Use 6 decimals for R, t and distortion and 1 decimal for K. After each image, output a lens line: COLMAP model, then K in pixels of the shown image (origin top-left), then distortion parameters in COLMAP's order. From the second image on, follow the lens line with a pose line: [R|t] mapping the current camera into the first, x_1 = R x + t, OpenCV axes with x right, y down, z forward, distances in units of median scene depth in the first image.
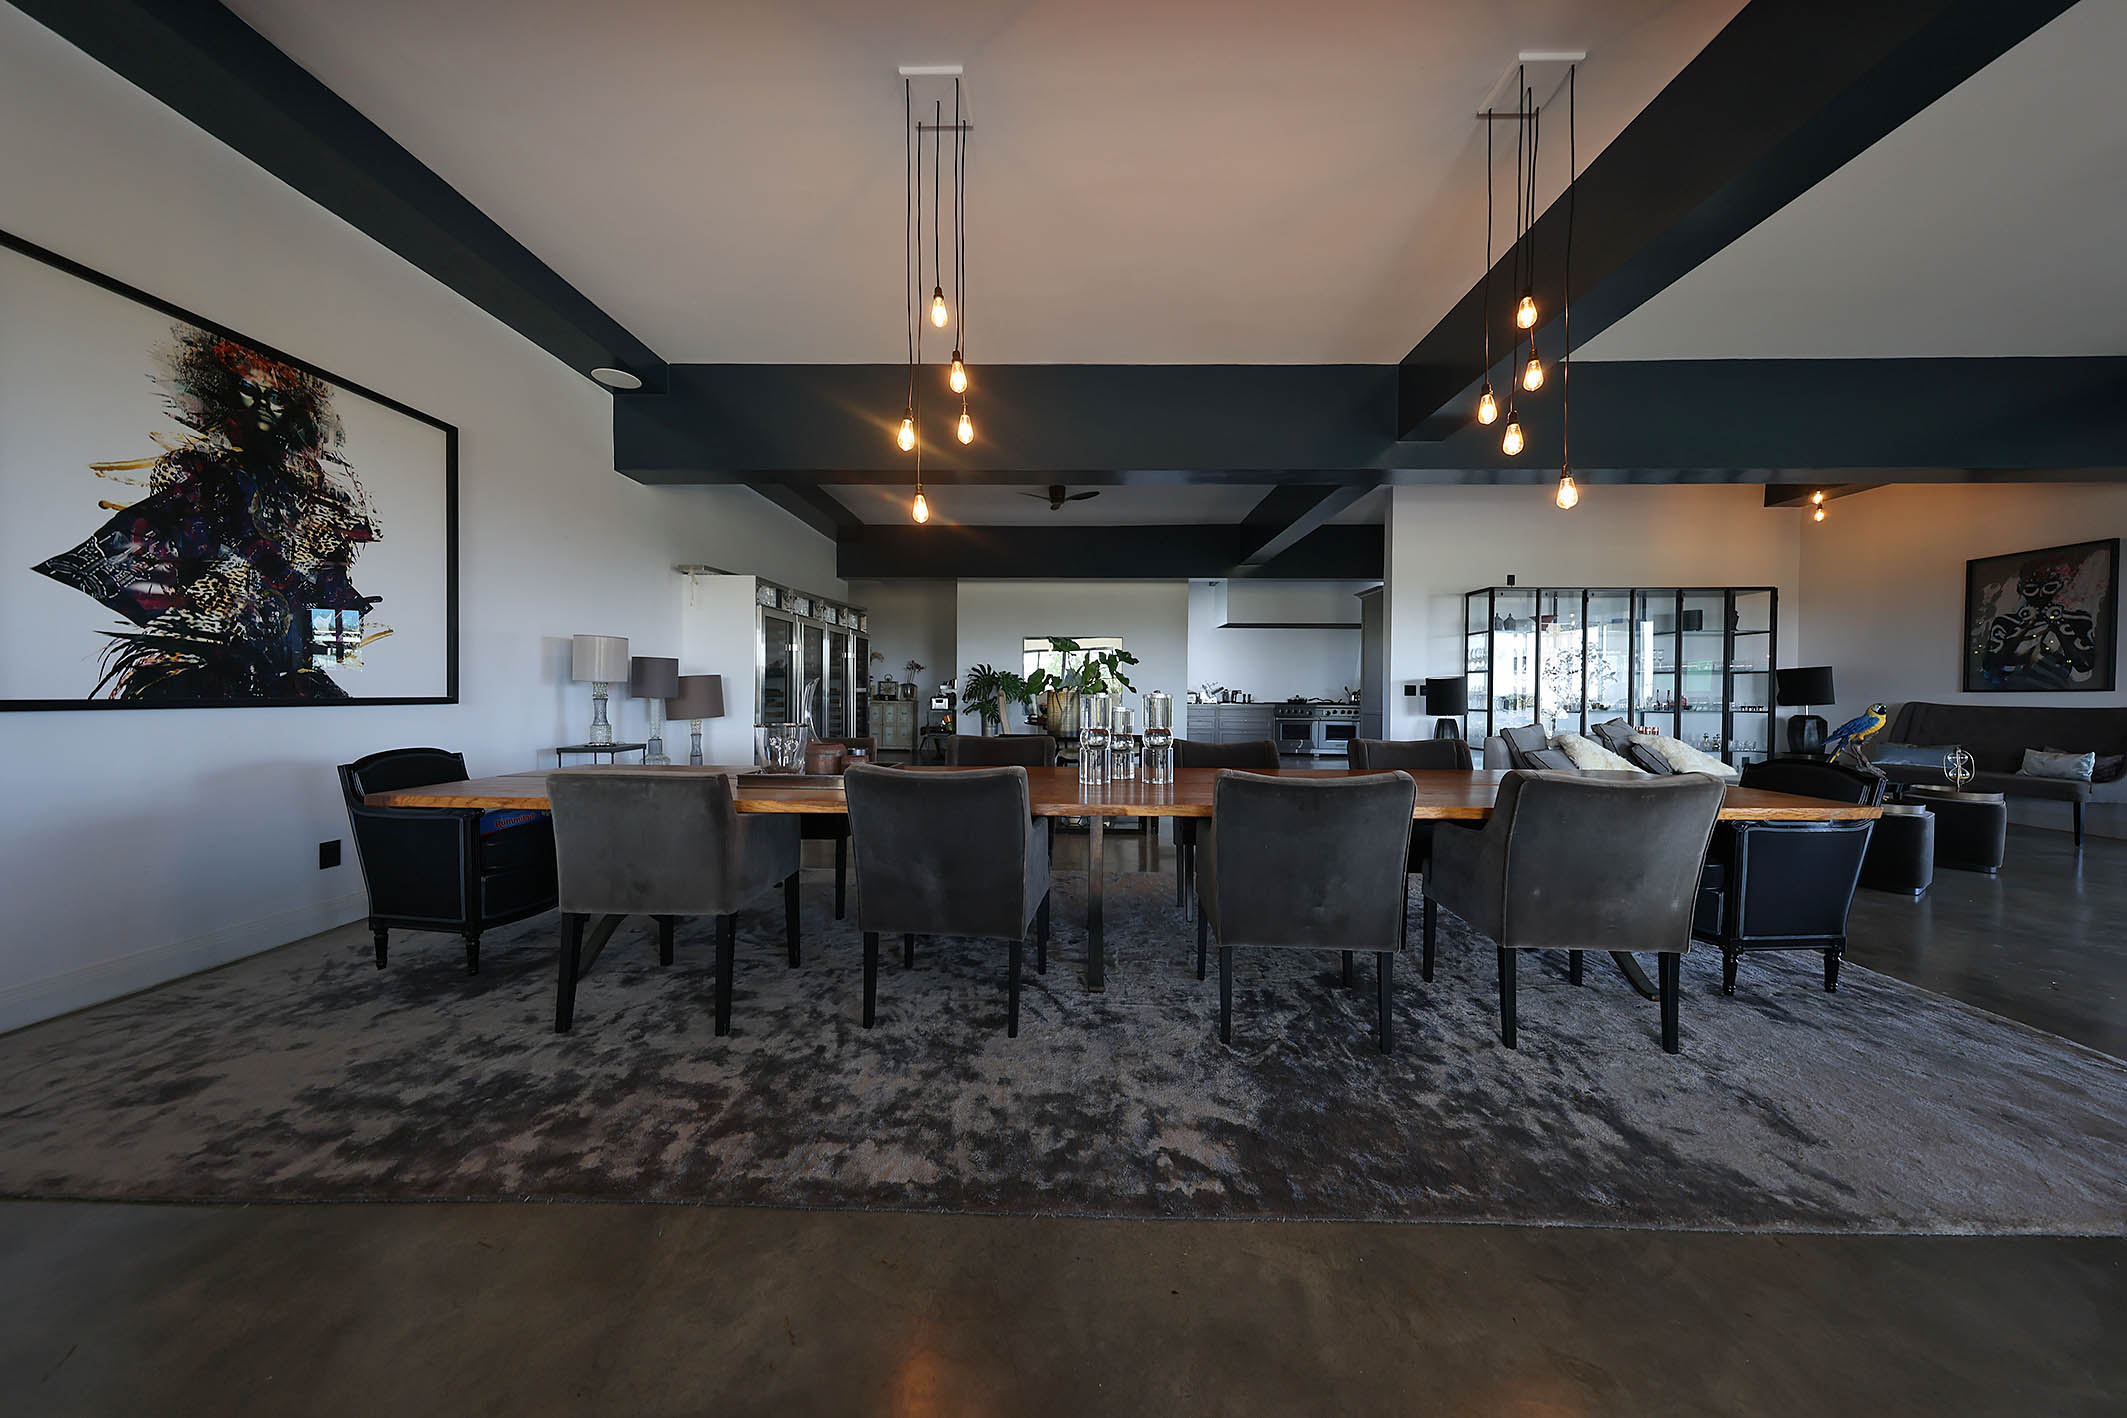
lens RADIAL K [[657.7, 0, 1065.7], [0, 657.7, 701.3], [0, 0, 1]] dist [0.005855, -0.000361]
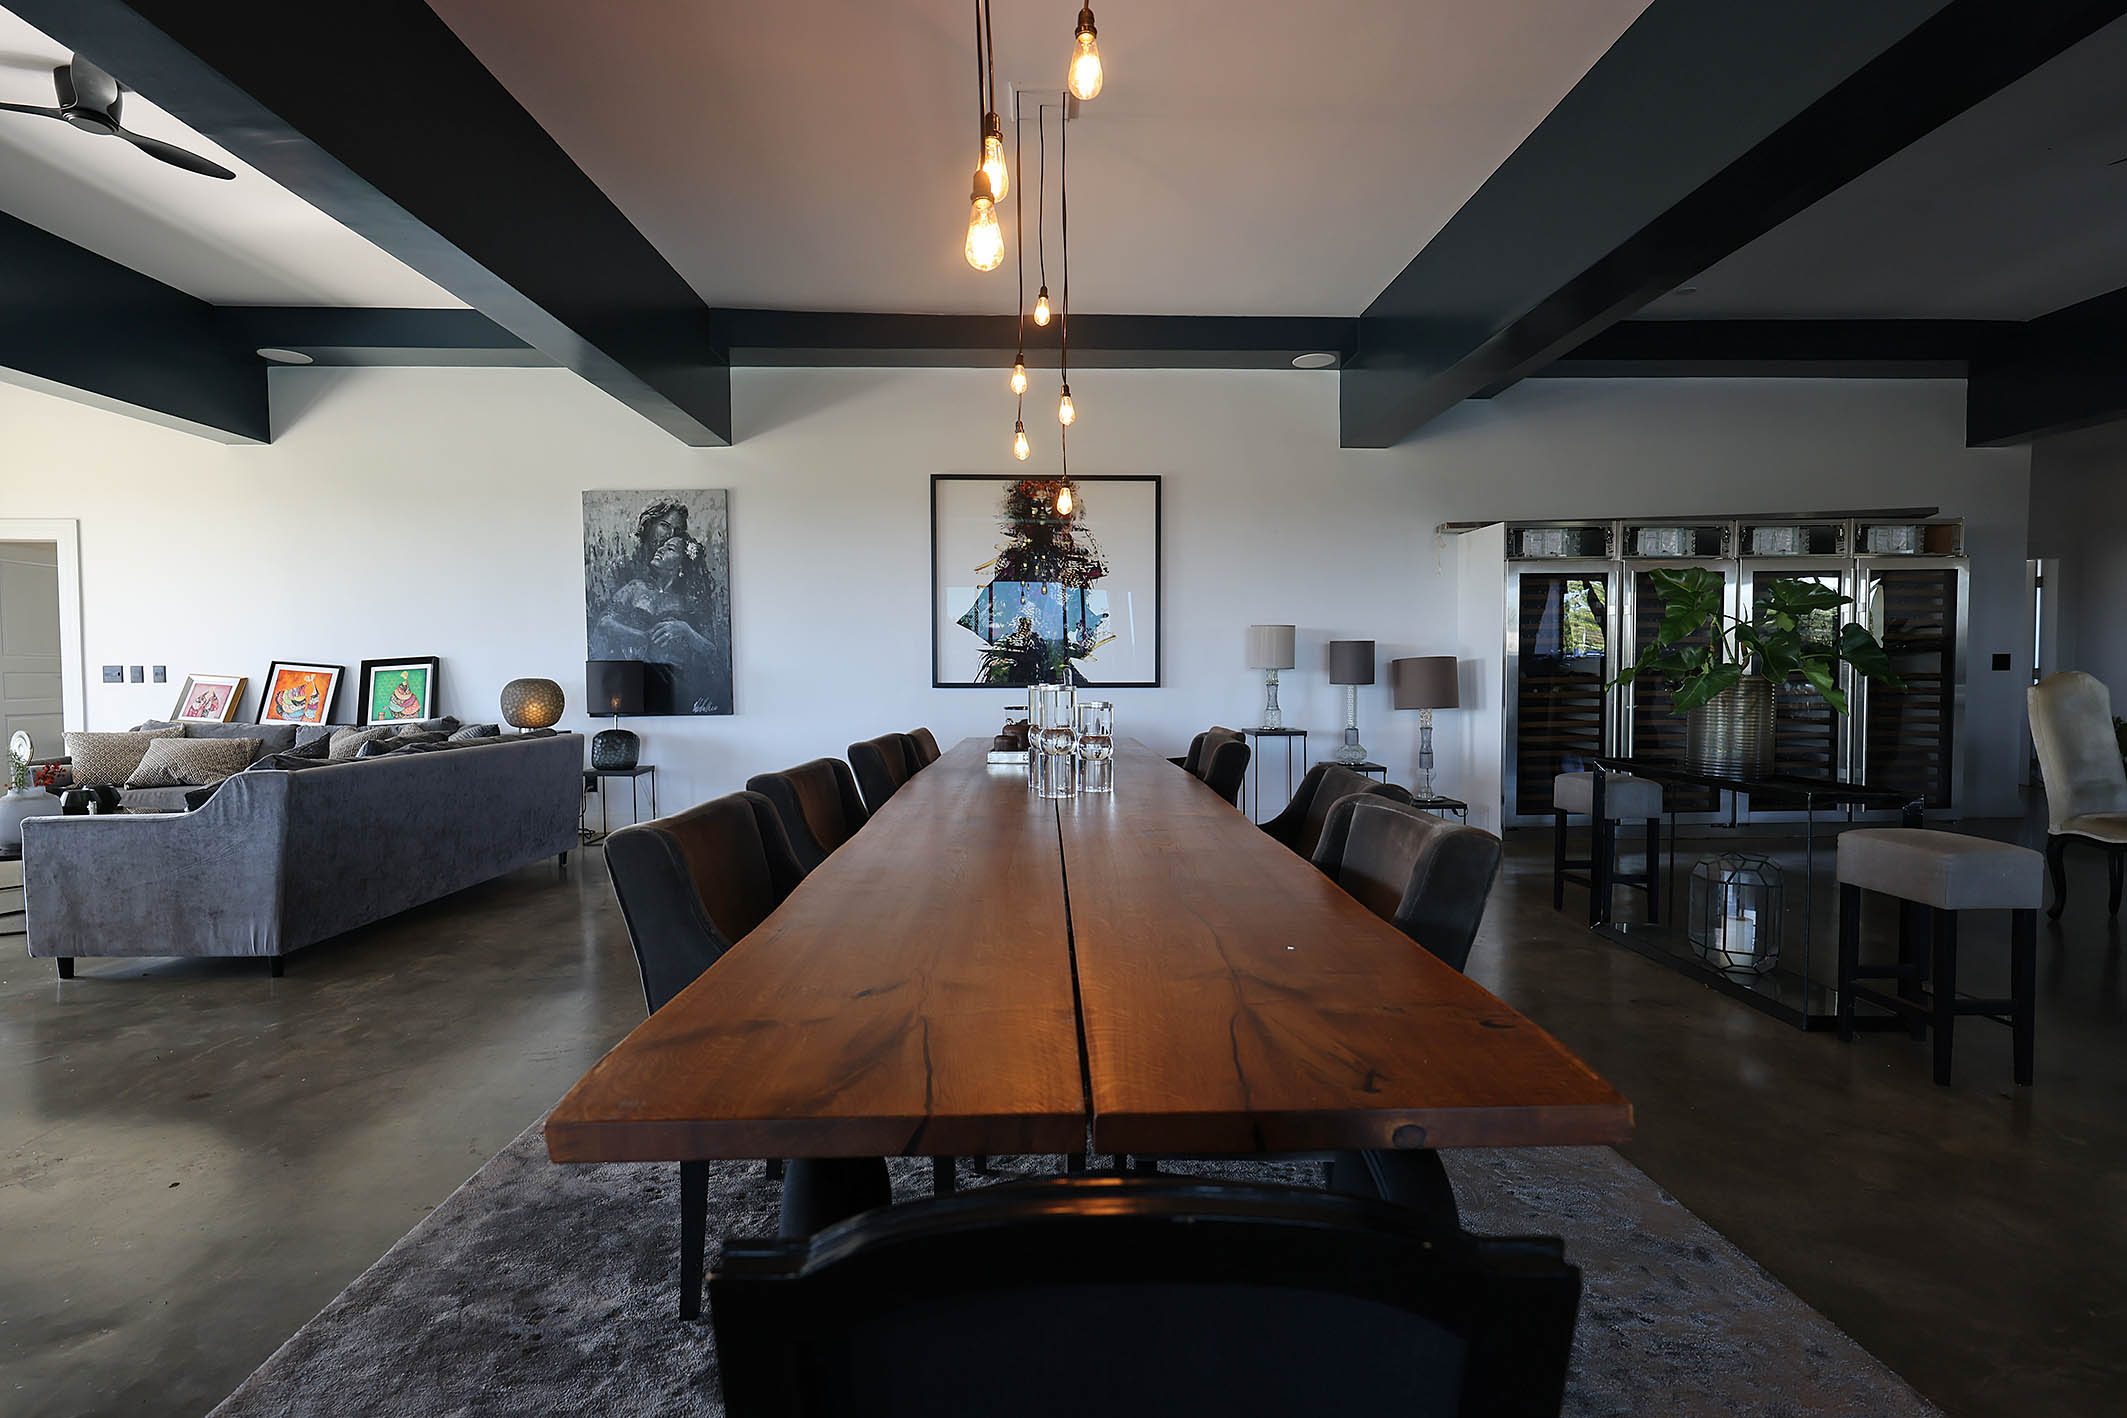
lens RADIAL K [[933.2, 0, 1067.3], [0, 933.2, 698.6], [0, 0, 1]] dist [0.002804, -0.000089]
pose [[0.044055, 0.034281, -0.998441, 0.933156], [-0.009230, 0.999382, 0.033906, -0.035873], [0.998986, 0.007722, 0.044345, 0.750153]]
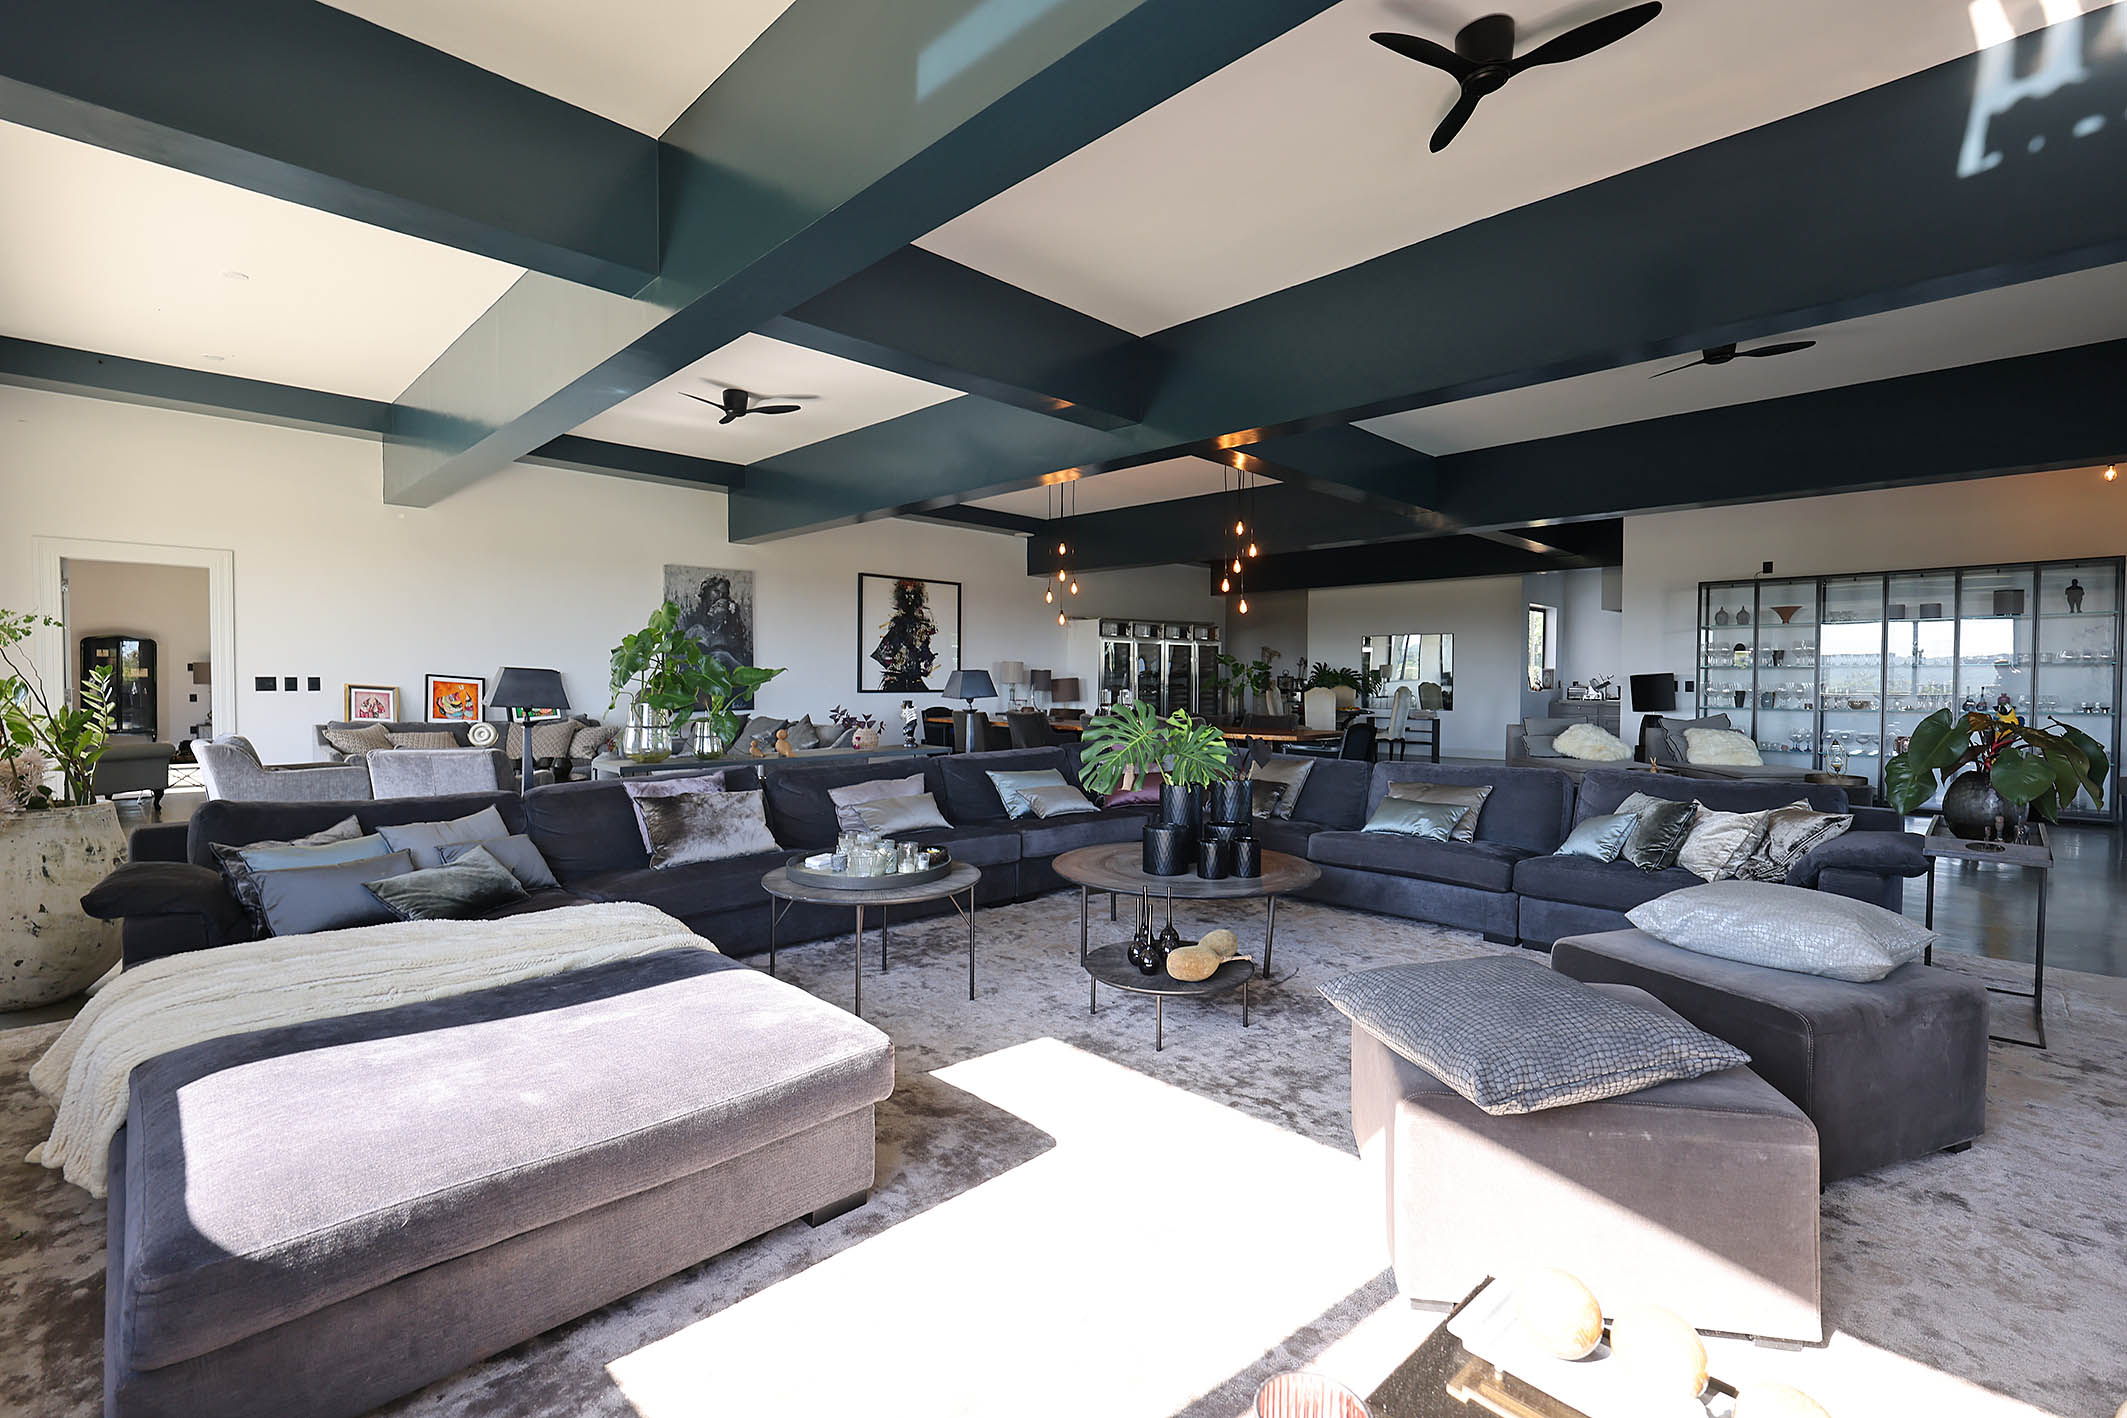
lens RADIAL K [[933.2, 0, 1065.5], [0, 933.2, 699.8], [0, 0, 1]] dist [0.002804, -0.000089]
pose [[0.724207, 0.013110, -0.689458, 1.849714], [-0.009327, 0.999914, 0.009216, -0.004619], [0.689520, -0.000244, 0.724267, -1.316877]]
